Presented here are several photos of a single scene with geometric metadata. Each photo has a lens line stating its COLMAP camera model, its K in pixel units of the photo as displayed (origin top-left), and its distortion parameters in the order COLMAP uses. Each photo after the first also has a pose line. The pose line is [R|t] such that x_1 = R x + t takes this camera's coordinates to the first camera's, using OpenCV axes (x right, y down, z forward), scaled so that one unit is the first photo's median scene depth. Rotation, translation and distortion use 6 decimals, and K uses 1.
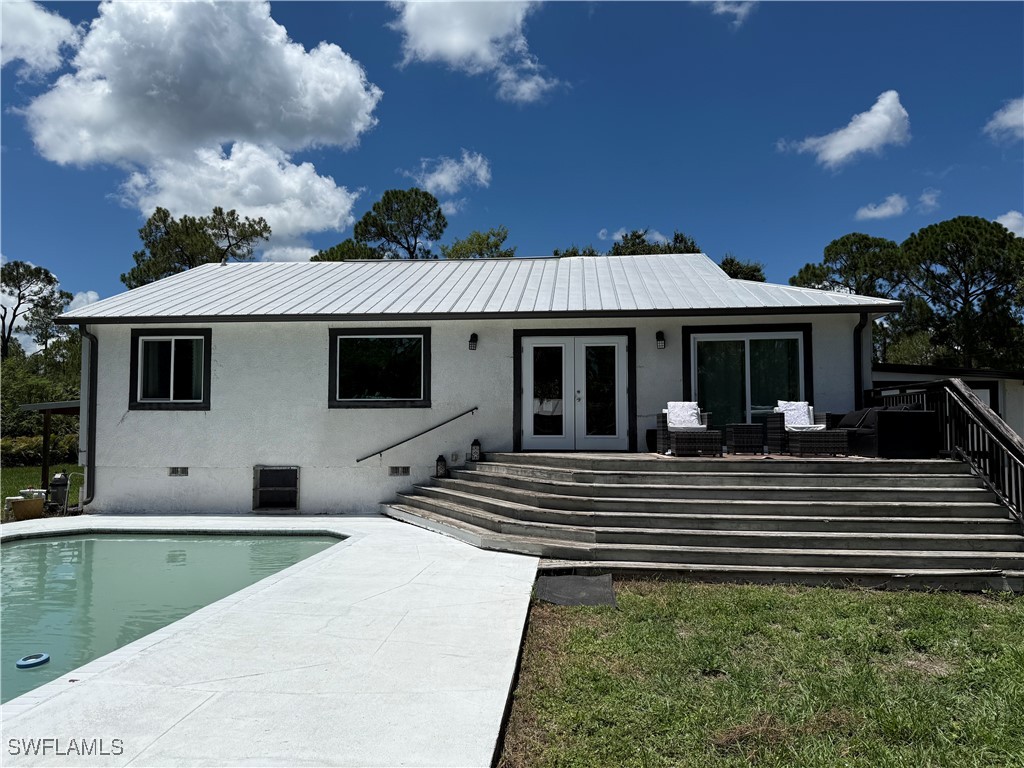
lens RADIAL K [[716.0, 0, 512.5], [0, 716.0, 388.1], [0, 0, 1]] dist [0.118608, -0.169656]
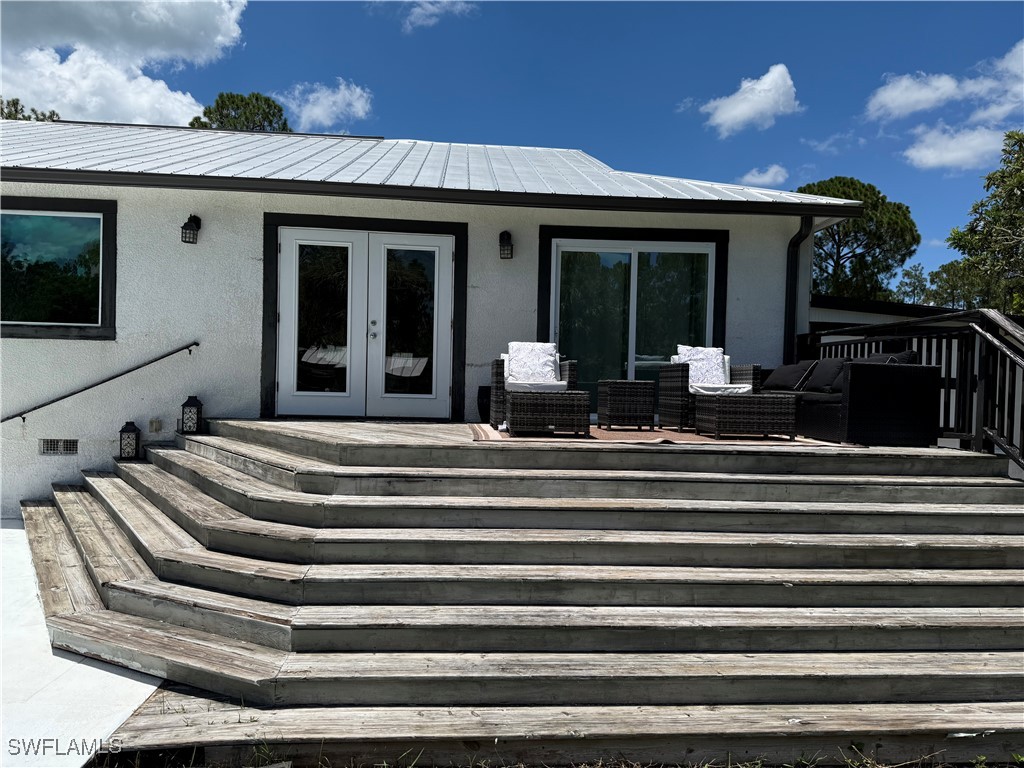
lens RADIAL K [[716.0, 0, 512.5], [0, 716.0, 388.1], [0, 0, 1]] dist [0.118608, -0.169656]
pose [[0.985952, 0.023342, 0.165388, 0.109915], [-0.033881, 0.997551, 0.061189, 0.019422], [-0.163554, -0.065933, 0.984329, 0.368311]]
